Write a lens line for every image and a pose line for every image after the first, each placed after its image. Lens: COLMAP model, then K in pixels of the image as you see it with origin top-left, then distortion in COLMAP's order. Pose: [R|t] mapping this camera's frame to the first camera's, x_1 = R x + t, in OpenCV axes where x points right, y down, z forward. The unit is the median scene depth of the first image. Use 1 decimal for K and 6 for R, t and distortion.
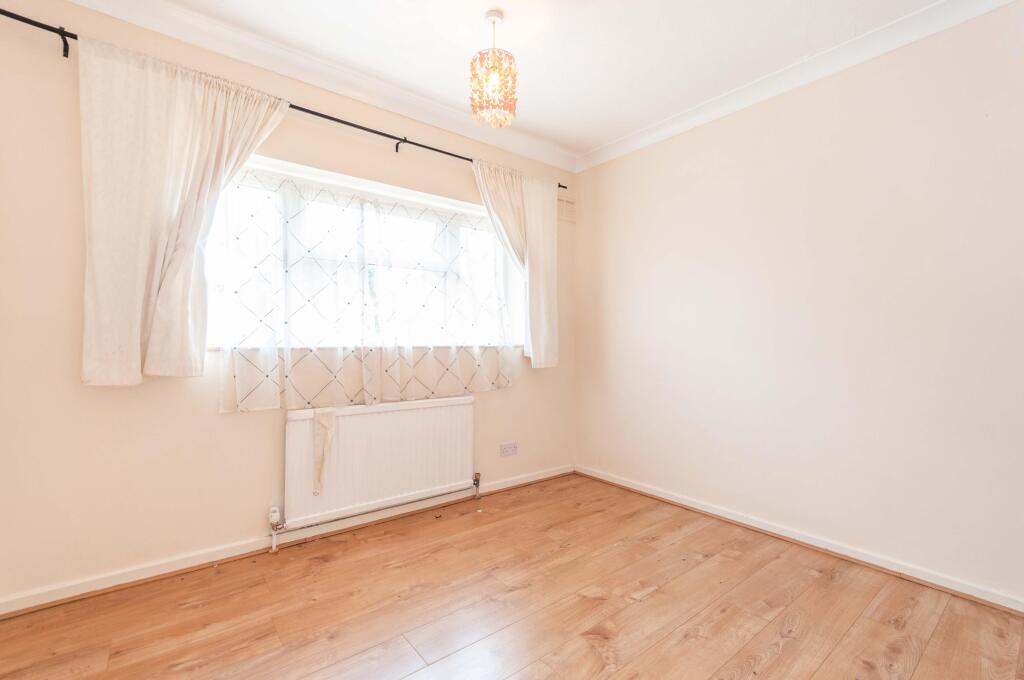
lens RADIAL K [[446.5, 0, 508.6], [0, 446.5, 343.4], [0, 0, 1]] dist [-0.000891, -0.000019]
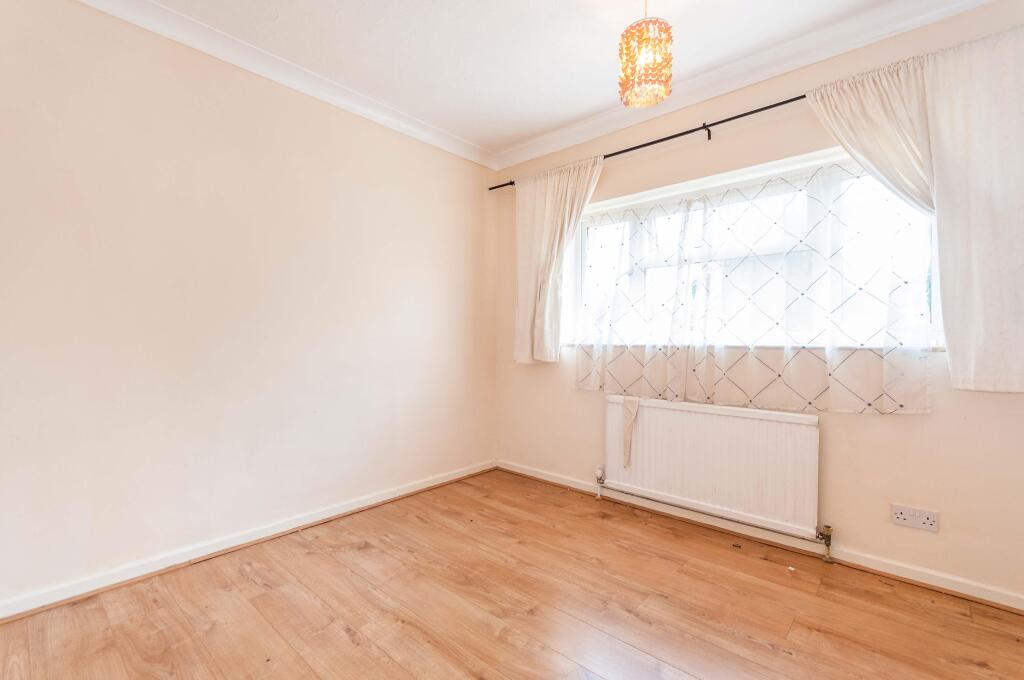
lens RADIAL K [[459.8, 0, 512.0], [0, 459.8, 340.0], [0, 0, 1]] dist [-0.000626, 0.000037]
pose [[0.161357, 0.003754, -0.986889, 0.687184], [-0.006109, 0.999977, 0.002805, -0.005378], [0.986877, 0.005576, 0.161376, 0.461965]]
